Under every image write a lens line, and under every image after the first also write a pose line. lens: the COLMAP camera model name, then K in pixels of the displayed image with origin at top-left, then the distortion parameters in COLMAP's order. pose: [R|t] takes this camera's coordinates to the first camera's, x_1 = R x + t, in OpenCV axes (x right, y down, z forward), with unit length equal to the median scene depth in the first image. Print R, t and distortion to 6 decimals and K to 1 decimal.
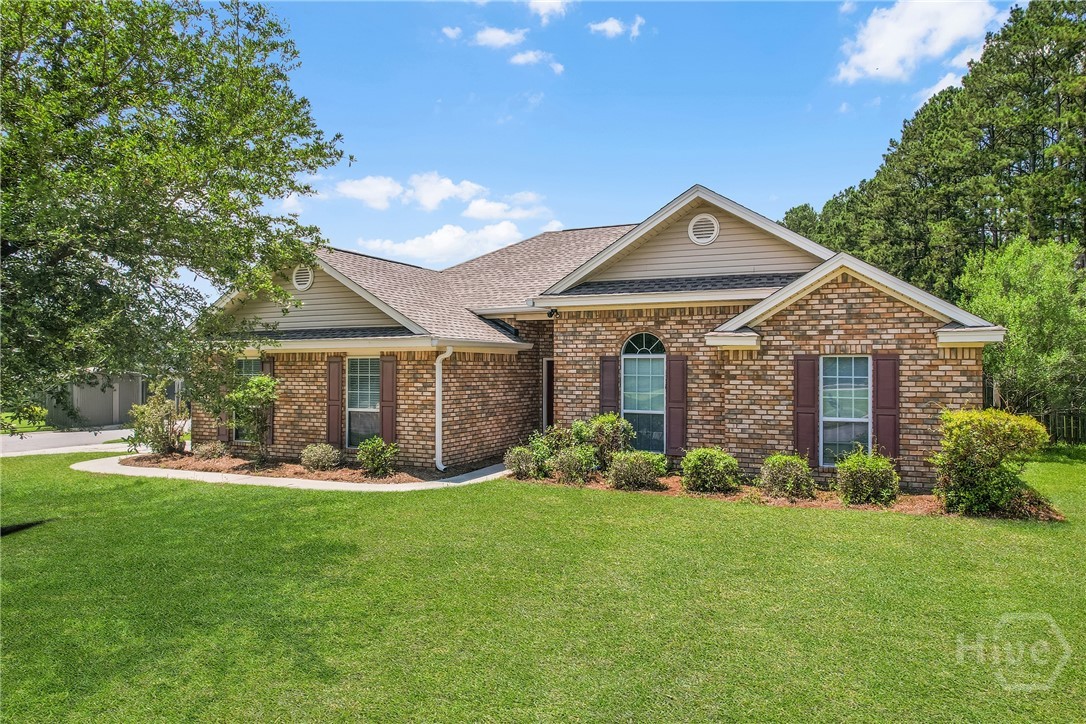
lens RADIAL K [[711.6, 0, 551.0], [0, 711.6, 341.9], [0, 0, 1]] dist [-0.056607, 0.034691]
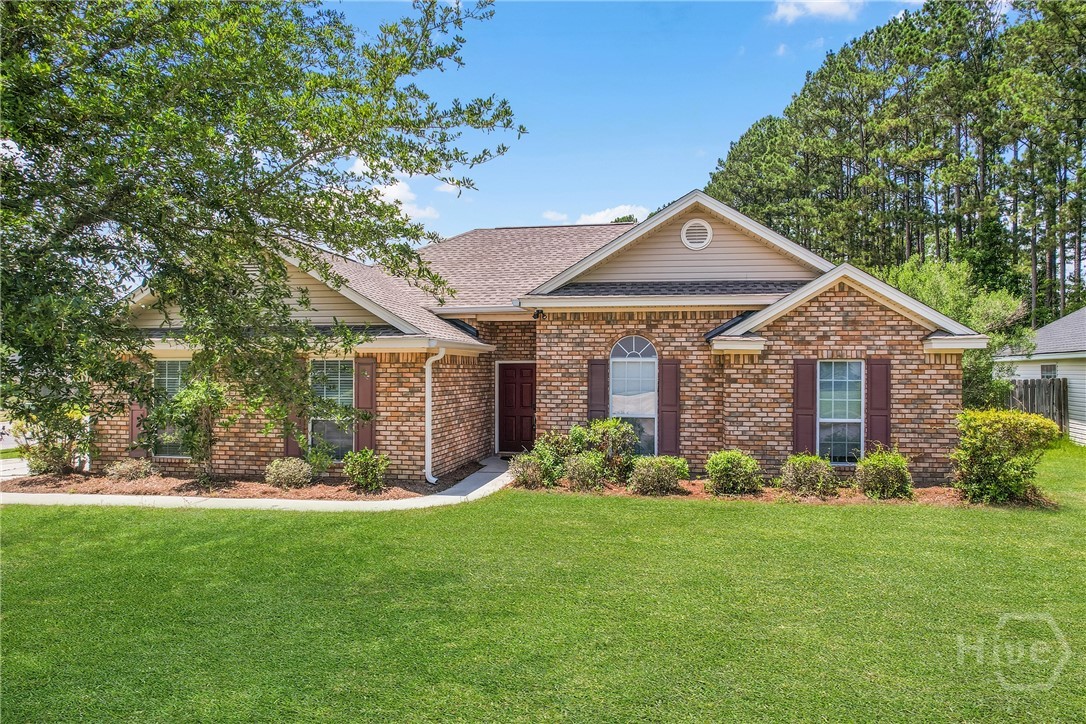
lens RADIAL K [[711.6, 0, 544.7], [0, 711.6, 349.9], [0, 0, 1]] dist [-0.056607, 0.034691]
pose [[0.966141, 0.008927, 0.257858, -0.254539], [-0.010795, 0.999925, 0.005829, 0.002291], [-0.257787, -0.008415, 0.966165, 0.078005]]
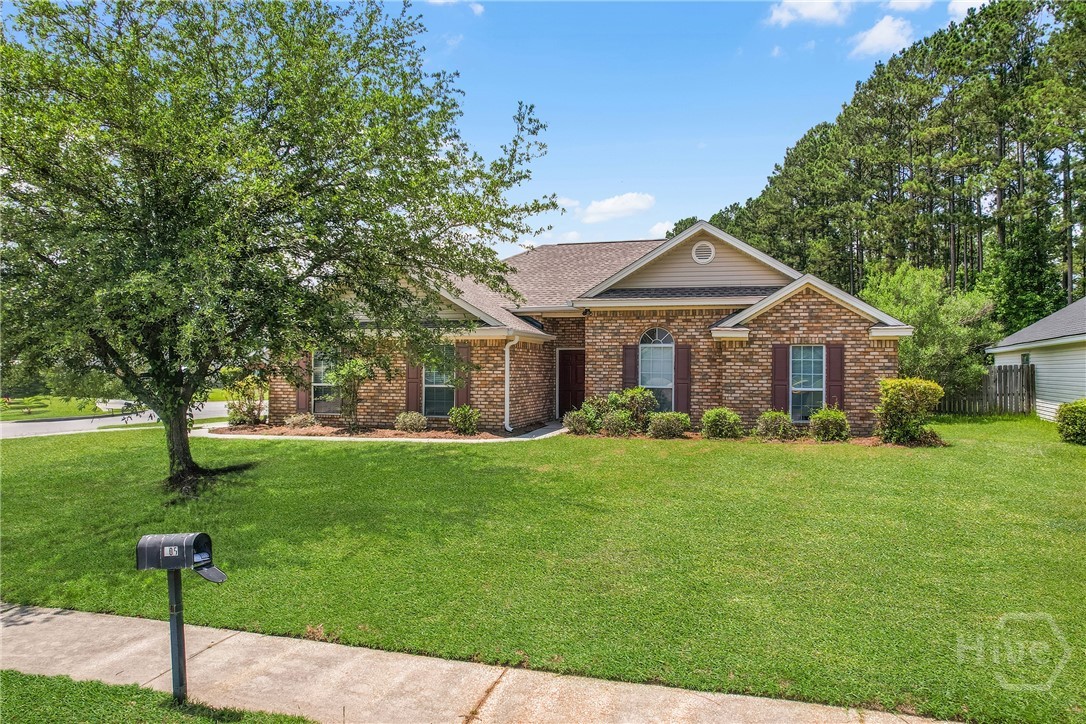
lens RADIAL K [[711.6, 0, 545.9], [0, 711.6, 343.2], [0, 0, 1]] dist [-0.056607, 0.034691]
pose [[0.986425, 0.011422, 0.163813, -0.307037], [-0.011300, 0.999935, -0.001677, 0.021656], [-0.163821, -0.000197, 0.986490, -0.298460]]
